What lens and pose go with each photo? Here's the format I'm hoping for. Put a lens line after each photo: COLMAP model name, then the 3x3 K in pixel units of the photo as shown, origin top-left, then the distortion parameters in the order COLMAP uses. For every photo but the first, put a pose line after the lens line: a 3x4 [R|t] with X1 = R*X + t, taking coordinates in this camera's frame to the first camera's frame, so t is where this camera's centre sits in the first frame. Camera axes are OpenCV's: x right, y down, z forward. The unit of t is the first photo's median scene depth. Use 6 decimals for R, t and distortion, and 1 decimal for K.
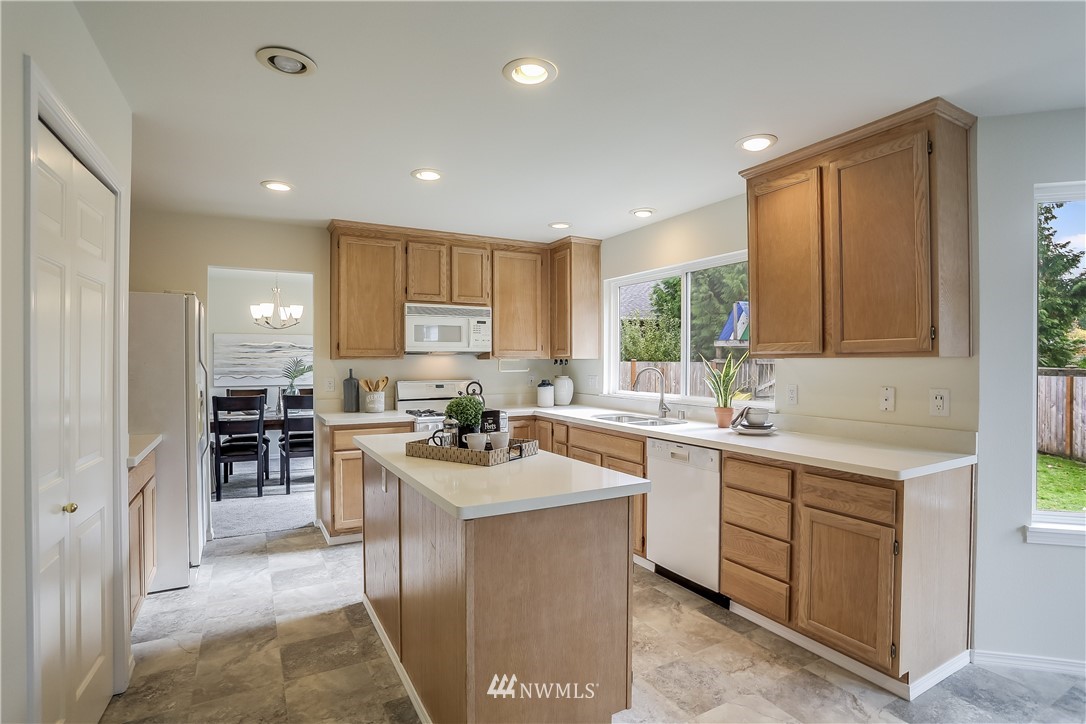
lens RADIAL K [[536.0, 0, 548.7], [0, 536.0, 364.1], [0, 0, 1]] dist [-0.056403, 0.017682]
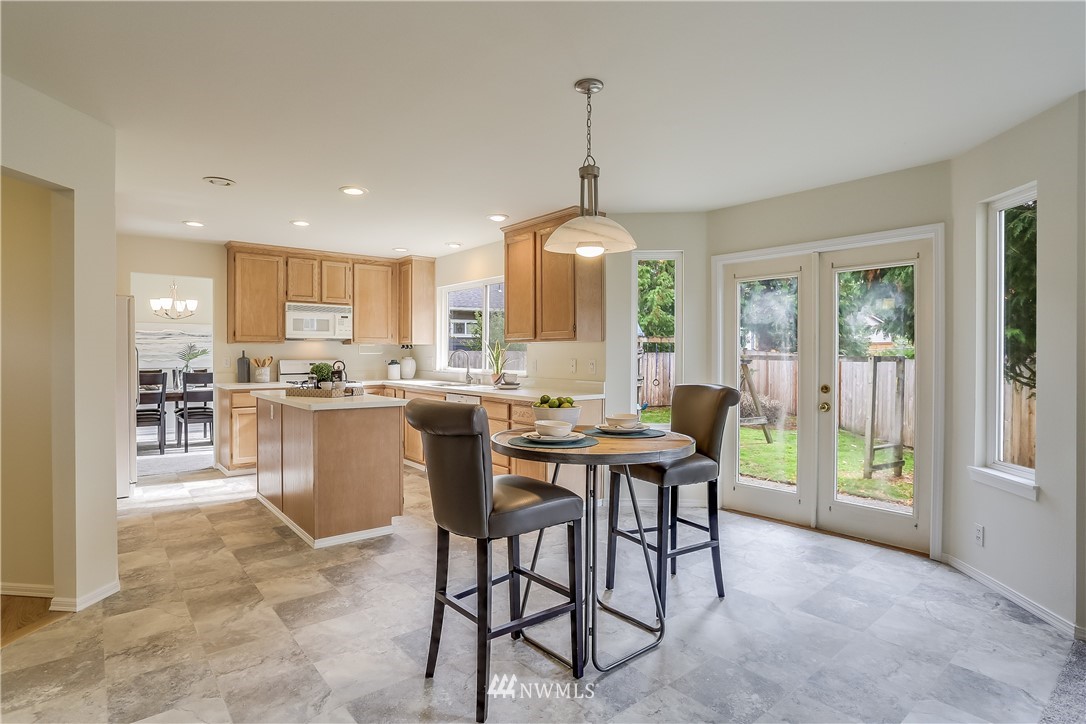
lens RADIAL K [[547.2, 0, 523.7], [0, 547.2, 357.0], [0, 0, 1]] dist [-0.032406, 0.000235]
pose [[0.988970, 0.002346, 0.148094, 0.123908], [-0.002785, 0.999992, 0.002754, 0.018866], [-0.148087, -0.003136, 0.988969, -0.454090]]
